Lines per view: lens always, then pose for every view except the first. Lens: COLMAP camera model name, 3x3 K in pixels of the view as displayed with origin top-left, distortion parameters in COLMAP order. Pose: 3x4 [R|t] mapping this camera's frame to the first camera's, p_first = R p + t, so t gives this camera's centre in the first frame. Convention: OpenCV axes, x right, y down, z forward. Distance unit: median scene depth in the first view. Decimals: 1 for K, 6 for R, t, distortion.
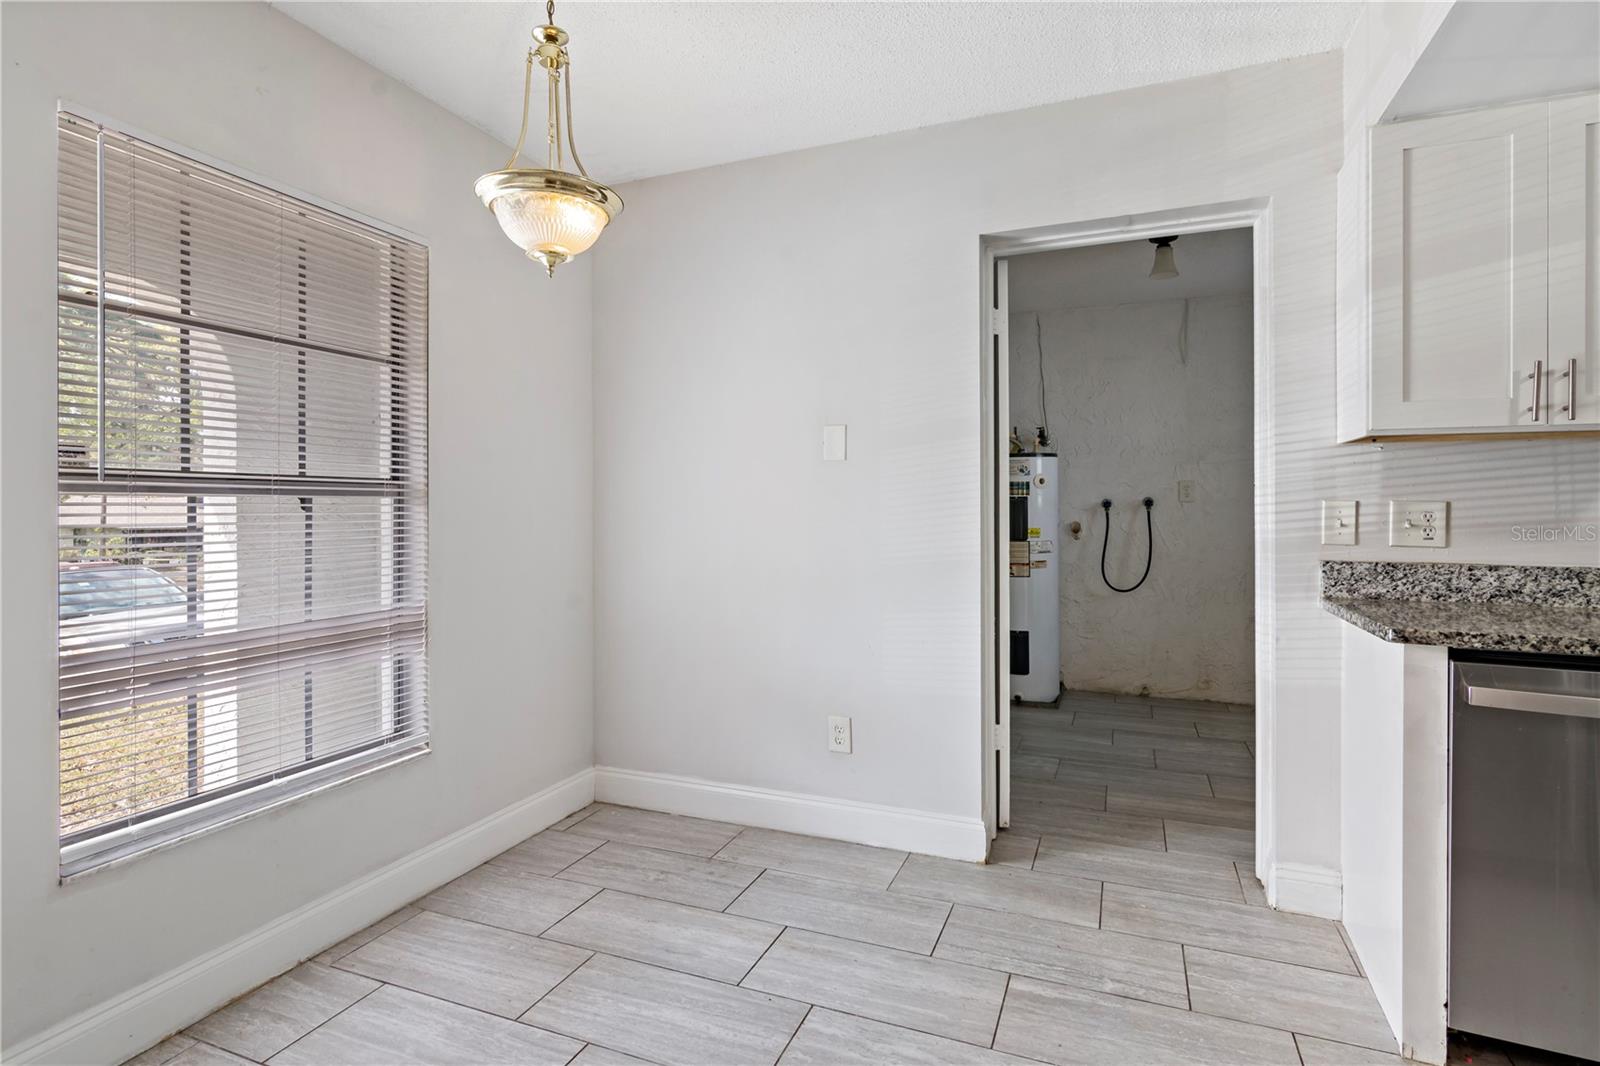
lens RADIAL K [[795.7, 0, 810.4], [0, 795.7, 500.9], [0, 0, 1]] dist [-0.001172, 0.002469]
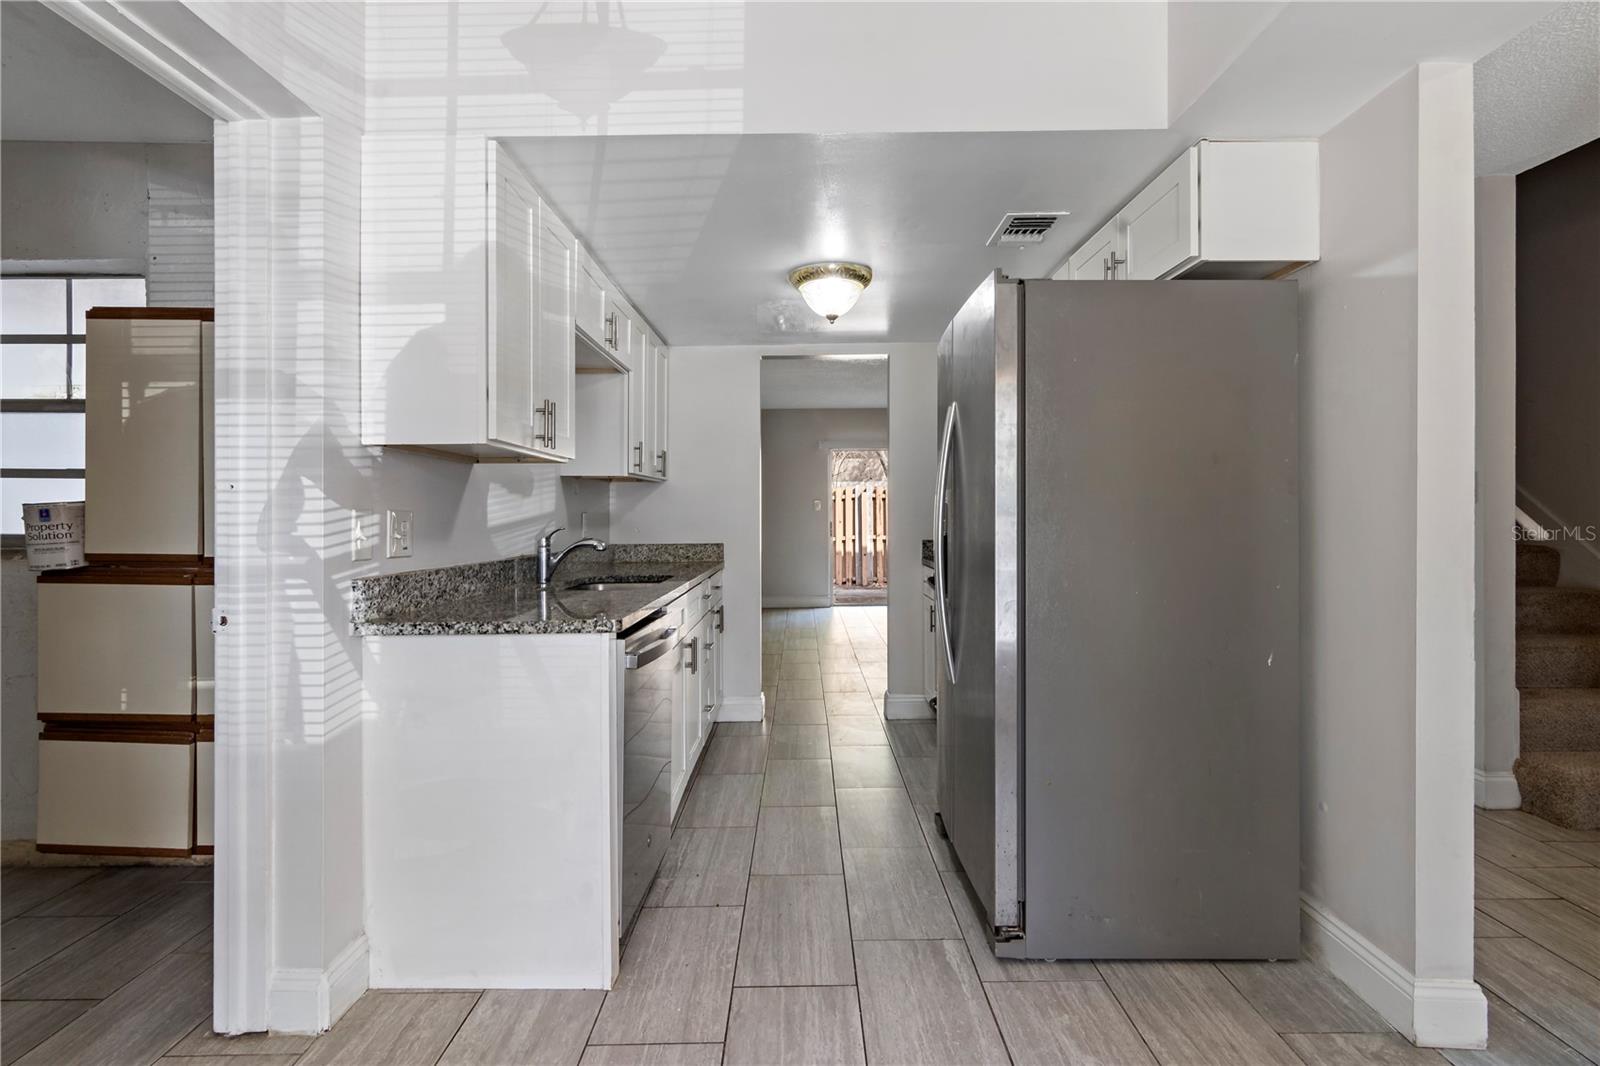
lens RADIAL K [[795.7, 0, 809.2], [0, 795.7, 524.7], [0, 0, 1]] dist [-0.001172, 0.002469]
pose [[-0.375393, -0.011010, 0.926800, -0.277136], [0.002394, 0.999915, 0.012848, 0.005787], [-0.926863, 0.007042, -0.375334, 0.752647]]
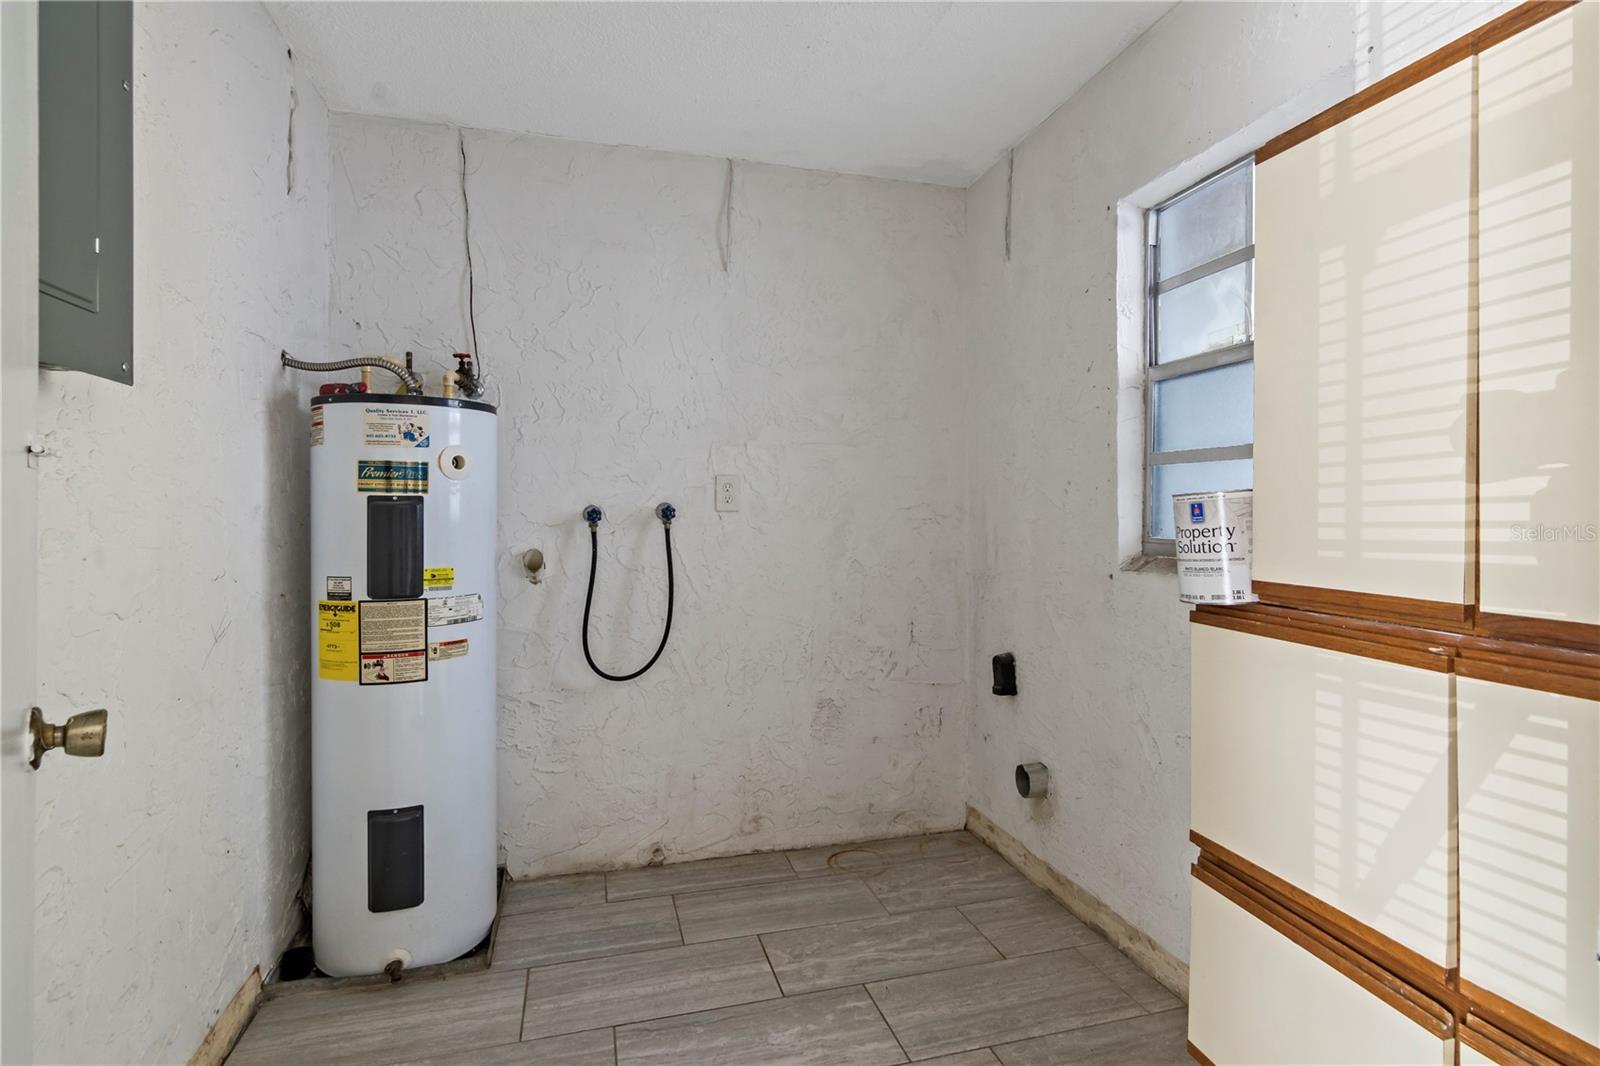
lens RADIAL K [[795.7, 0, 803.5], [0, 795.7, 502.8], [0, 0, 1]] dist [-0.001172, 0.002469]
pose [[0.795400, 0.013776, 0.605929, 0.310004], [-0.004650, 0.999851, -0.016628, 0.007924], [-0.606067, 0.010409, 0.795345, 0.937415]]
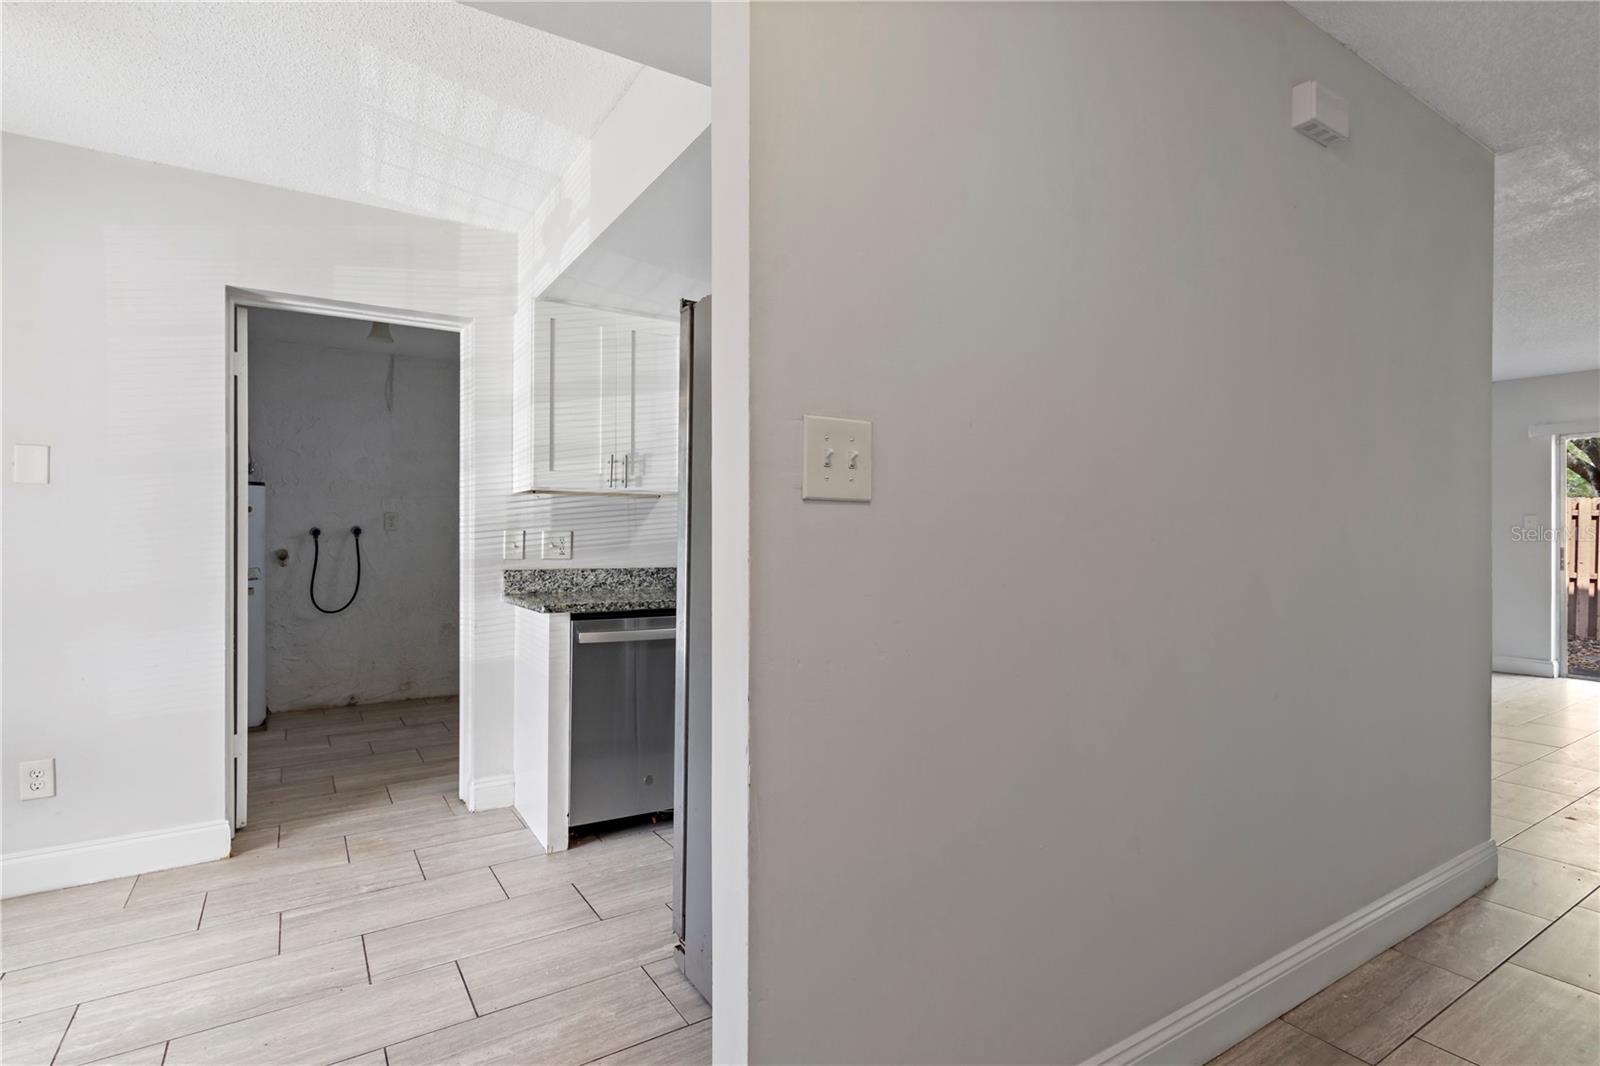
lens RADIAL K [[795.7, 0, 797.6], [0, 795.7, 536.8], [0, 0, 1]] dist [-0.001172, 0.002469]
pose [[0.585902, -0.000398, 0.810382, -0.215375], [-0.006903, 0.999961, 0.005483, -0.000130], [-0.810352, -0.008806, 0.585877, -0.284533]]
